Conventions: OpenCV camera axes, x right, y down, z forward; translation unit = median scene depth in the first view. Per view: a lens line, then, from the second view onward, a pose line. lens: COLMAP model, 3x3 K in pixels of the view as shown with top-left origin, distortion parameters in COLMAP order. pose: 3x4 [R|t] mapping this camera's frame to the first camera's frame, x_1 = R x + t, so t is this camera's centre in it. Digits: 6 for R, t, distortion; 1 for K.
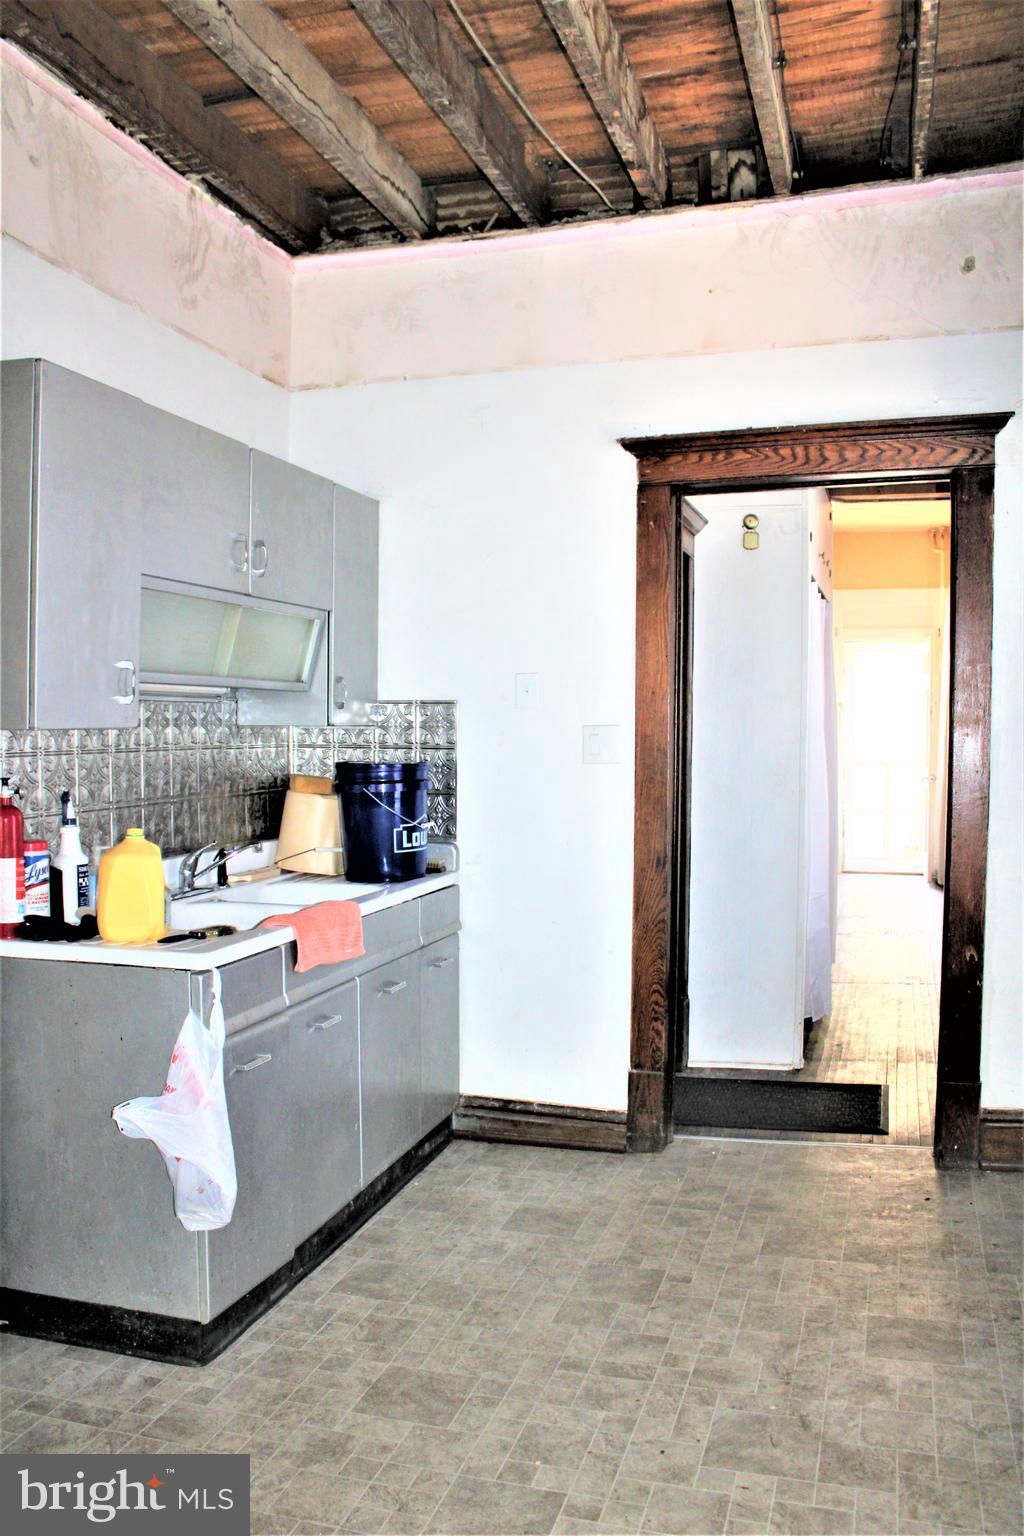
lens RADIAL K [[1263.5, 0, 521.6], [0, 1263.5, 772.5], [0, 0, 1]] dist [-0.166842, 0.139413]
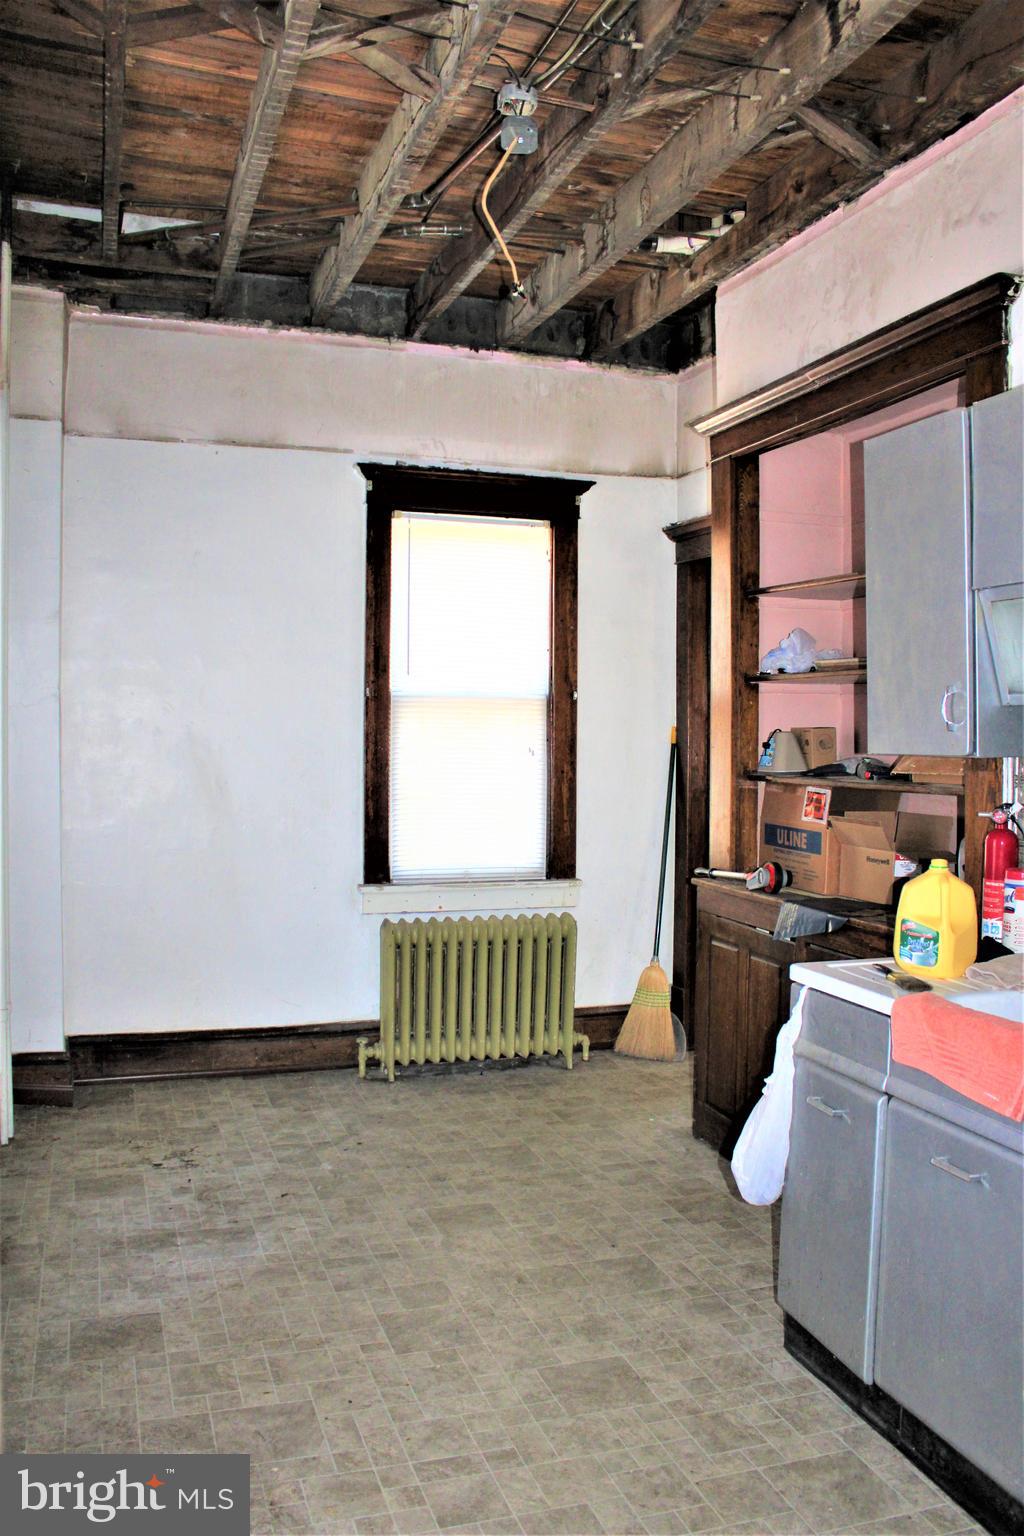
lens RADIAL K [[1263.5, 0, 521.6], [0, 1263.5, 772.5], [0, 0, 1]] dist [-0.166842, 0.139413]
pose [[-0.811405, 0.008920, -0.584416, 0.517250], [-0.035704, 0.997260, 0.064793, -0.073798], [0.583392, 0.073439, -0.808864, 1.590555]]
